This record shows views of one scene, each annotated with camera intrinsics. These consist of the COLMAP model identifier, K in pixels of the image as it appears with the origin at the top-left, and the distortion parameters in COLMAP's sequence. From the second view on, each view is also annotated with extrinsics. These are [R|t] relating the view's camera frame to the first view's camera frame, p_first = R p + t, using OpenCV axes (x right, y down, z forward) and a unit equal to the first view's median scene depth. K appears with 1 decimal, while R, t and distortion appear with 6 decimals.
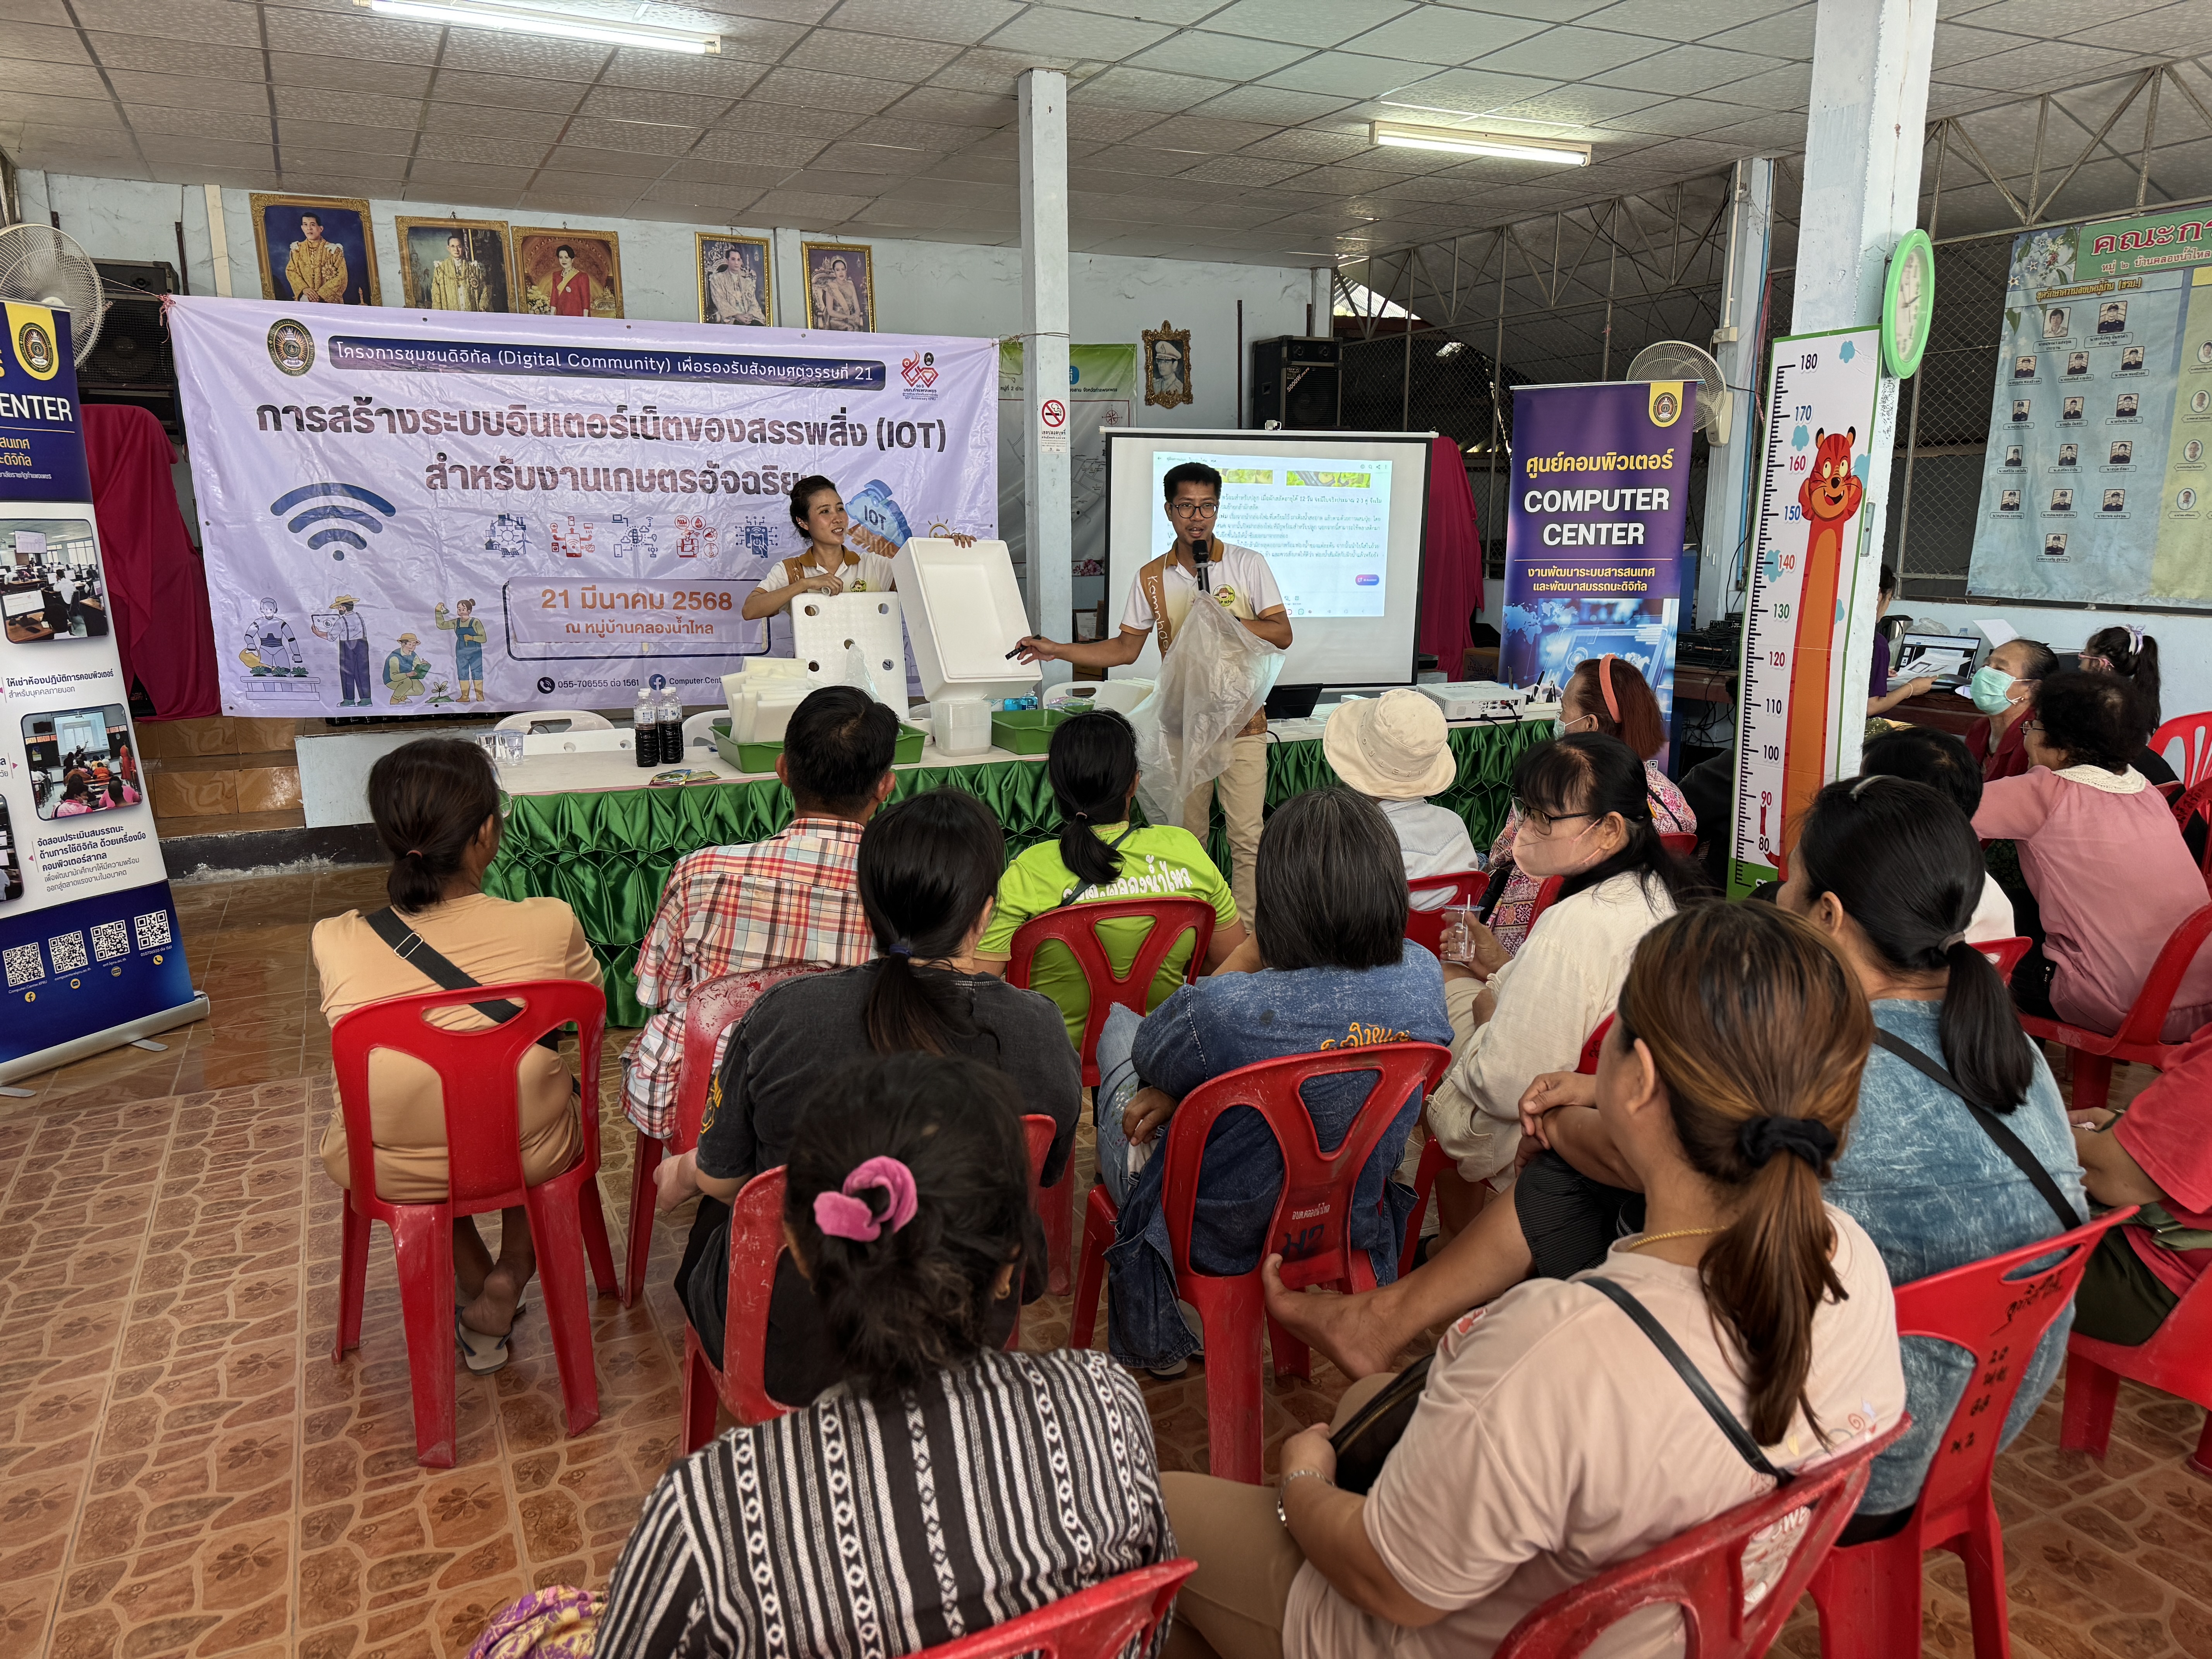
lens RADIAL K [[1543.1, 0, 1118.7], [0, 1543.1, 836.5], [0, 0, 1]] dist [0.081794, -0.098817]
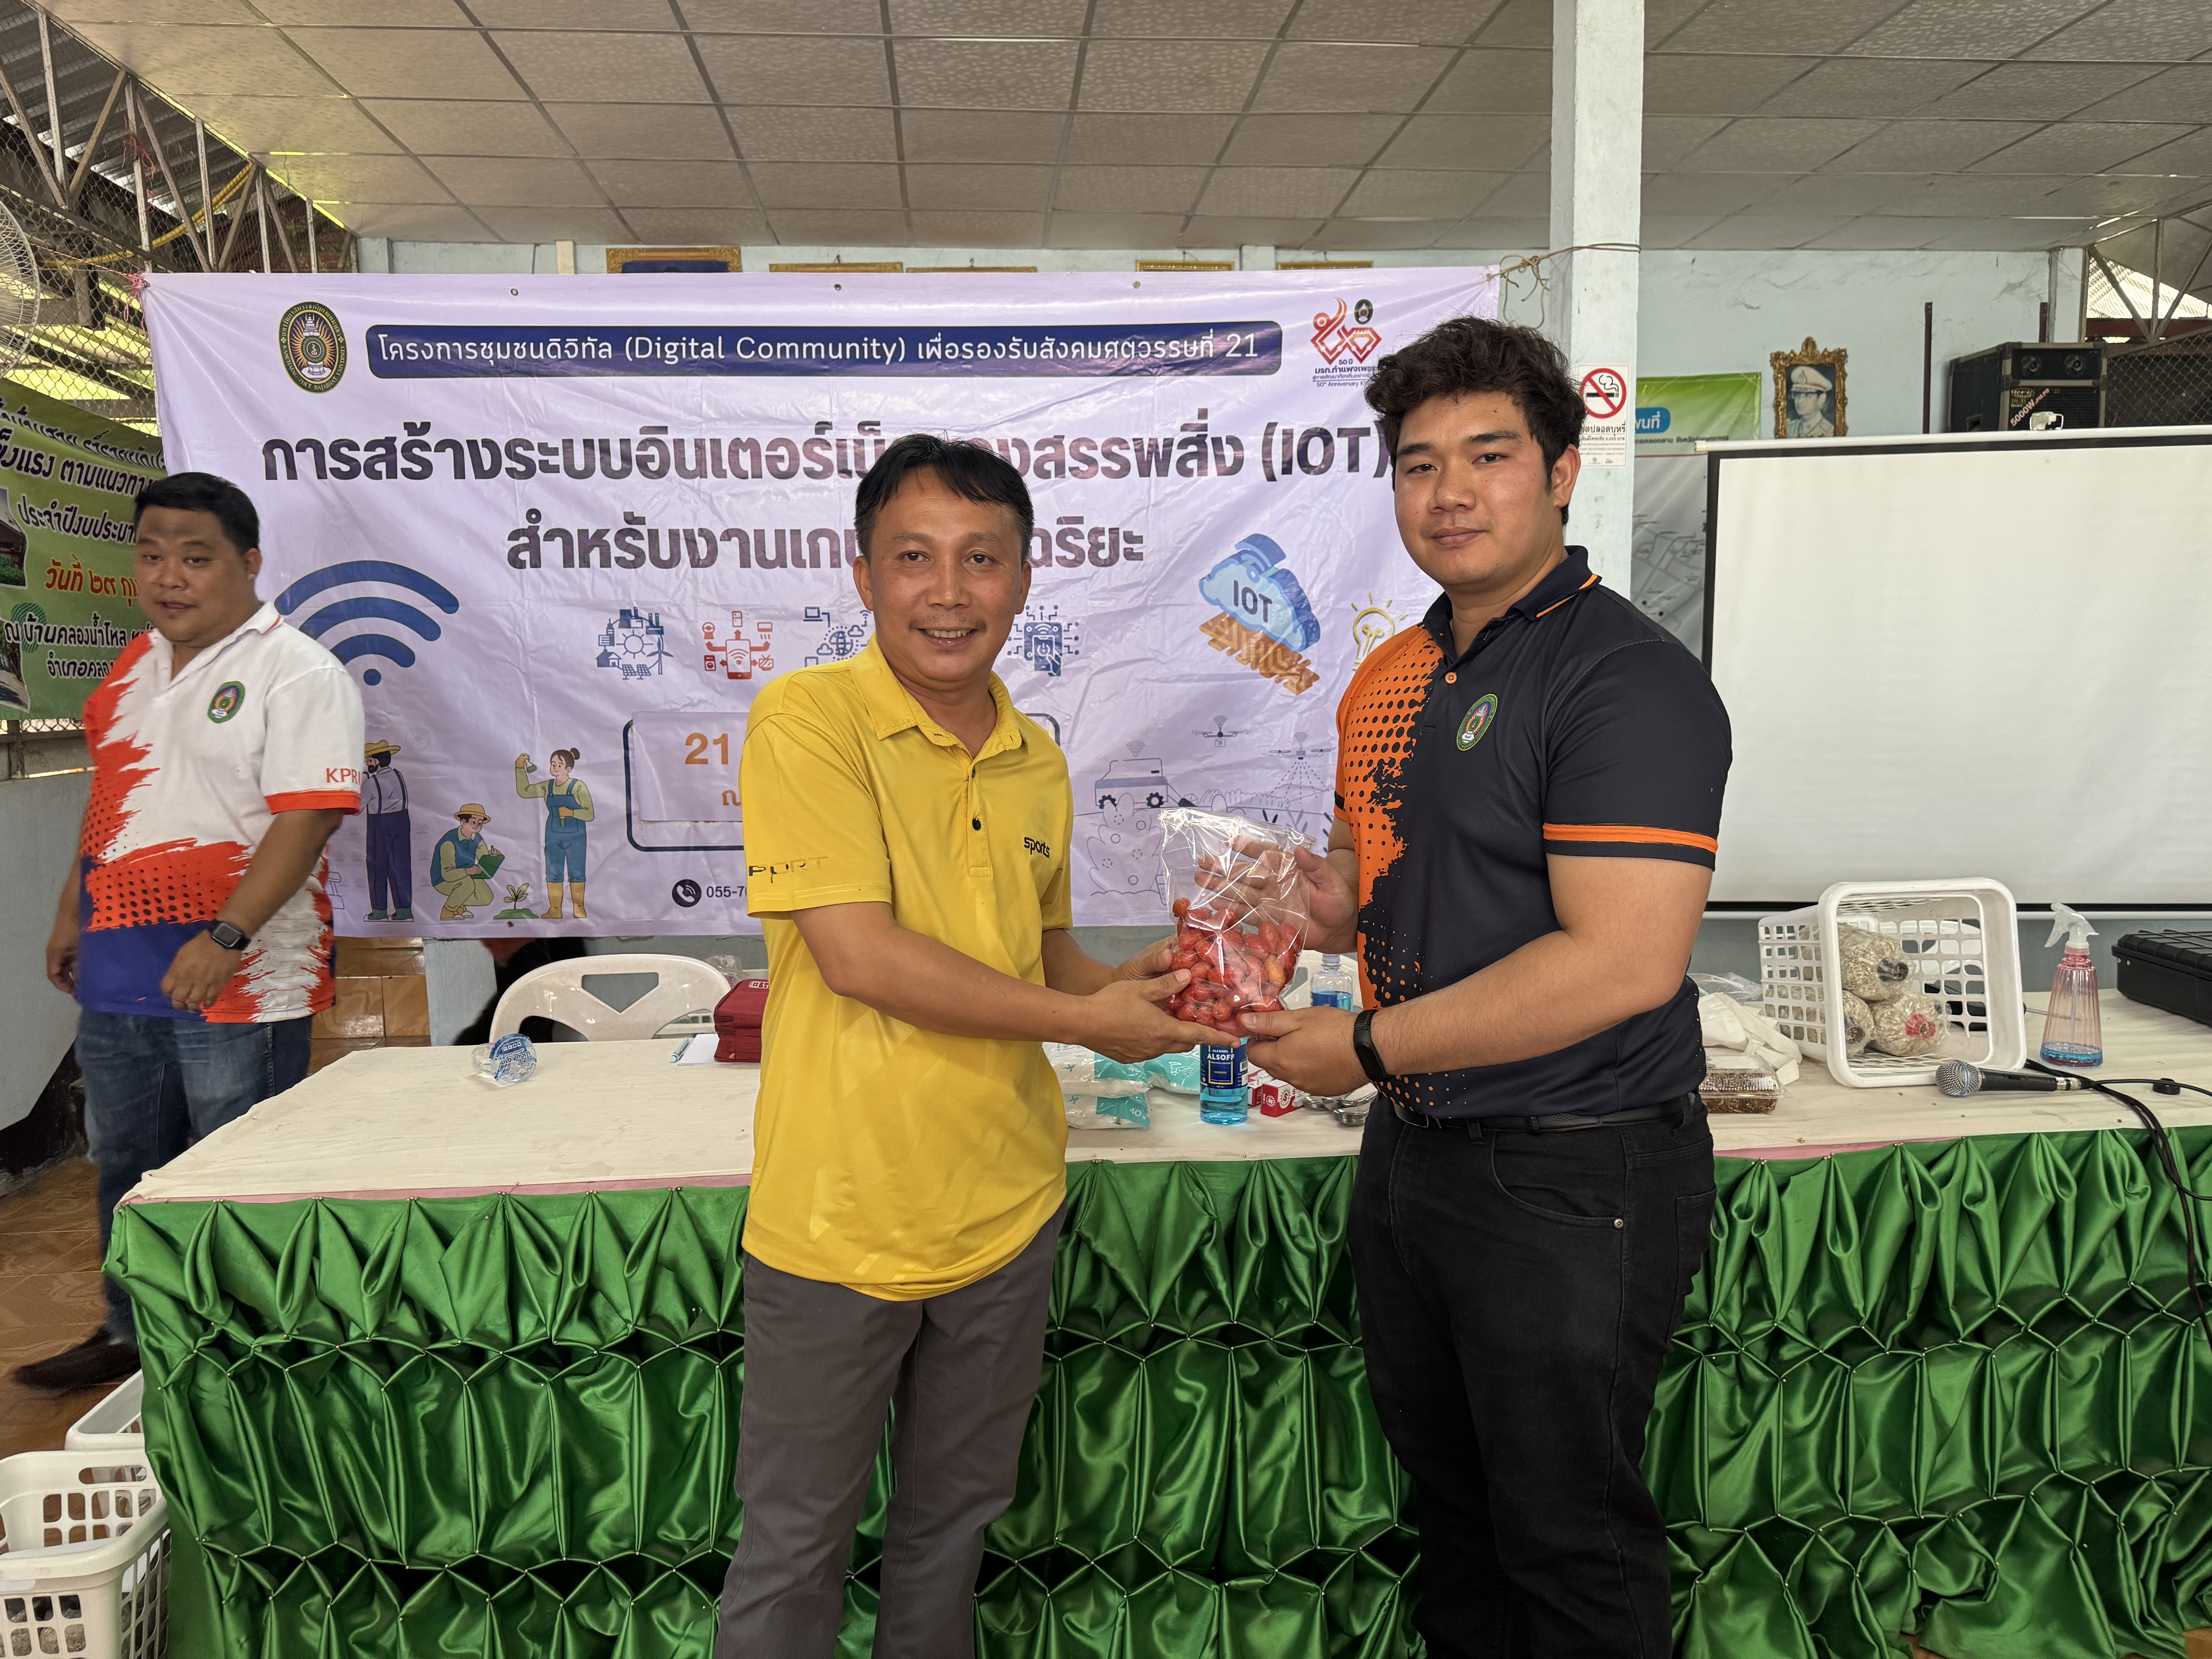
lens RADIAL K [[1544.3, 0, 1108.6], [0, 1544.3, 827.1], [0, 0, 1]] dist [0.194739, -0.310978]
pose [[0.934142, 0.022004, -0.356223, -0.005703], [-0.056011, 0.994768, -0.085436, -0.080250], [0.352479, 0.099762, 0.930487, 0.502355]]
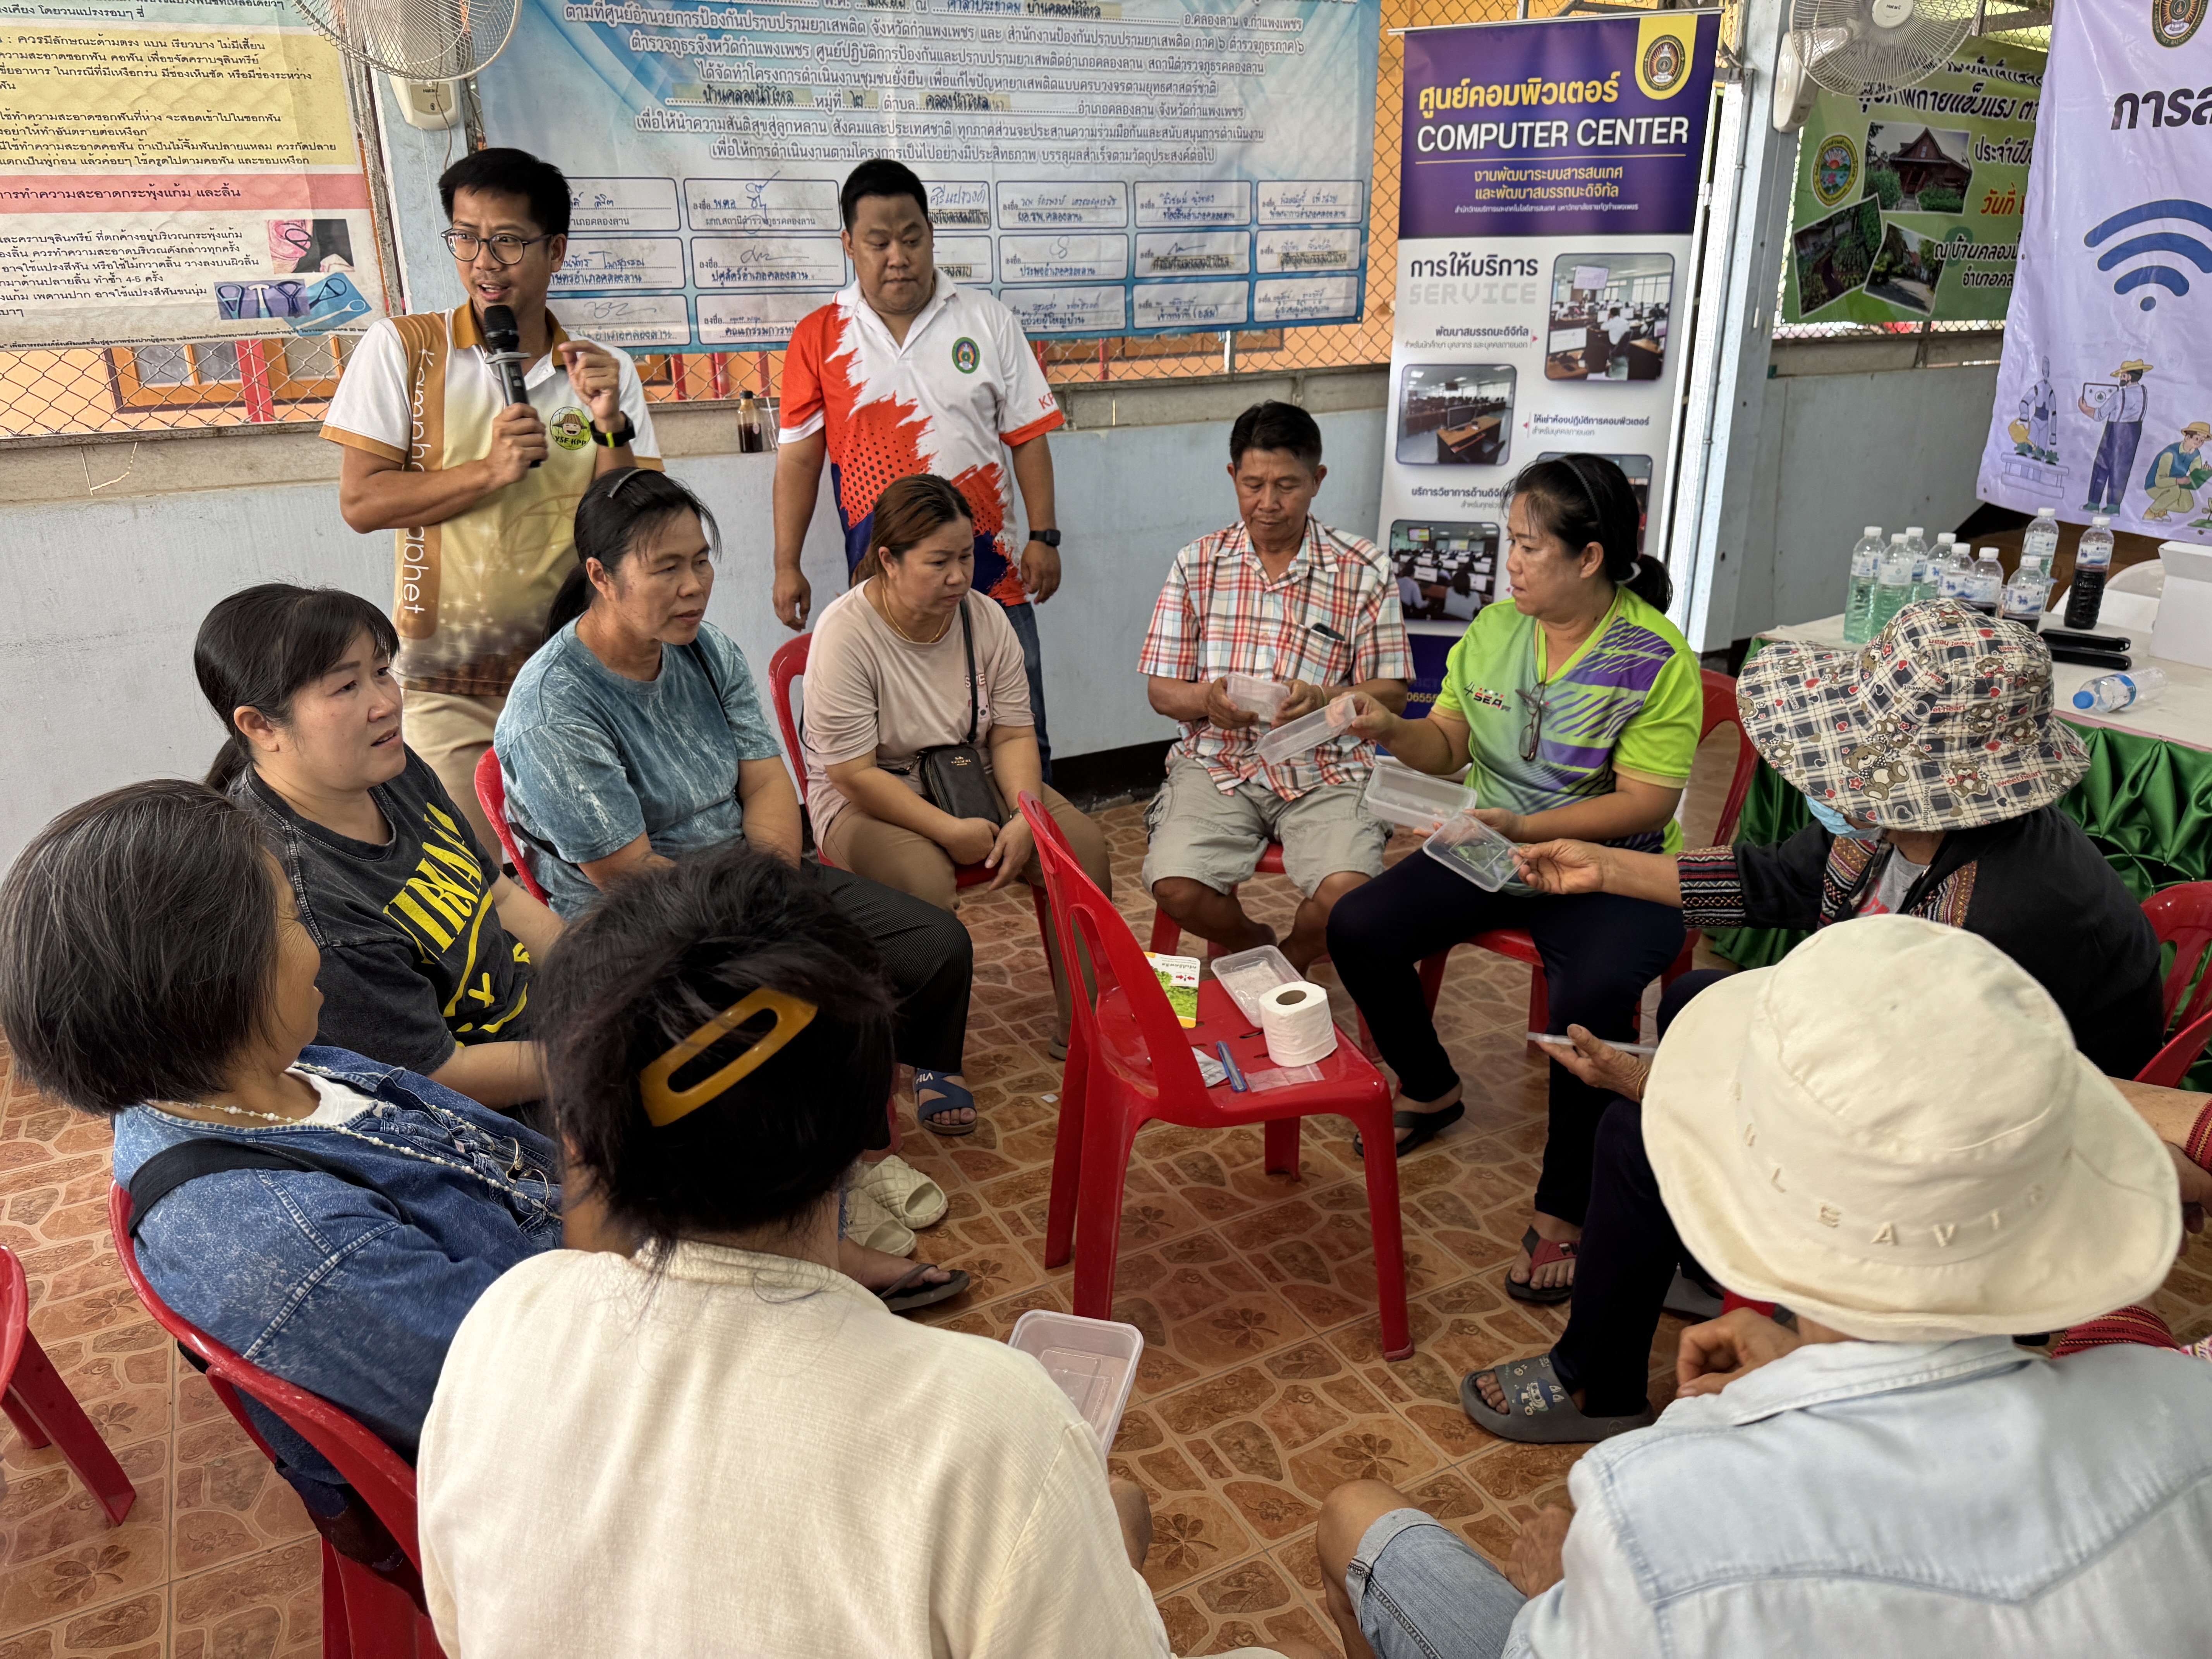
lens RADIAL K [[1552.8, 0, 1094.9], [0, 1552.8, 835.1], [0, 0, 1]] dist [0.004770, -0.016188]
pose [[0.029596, 0.357505, -0.933442, 0.236797], [-0.191607, 0.918562, 0.345731, -0.101684], [0.981025, 0.168622, 0.095686, 0.465075]]
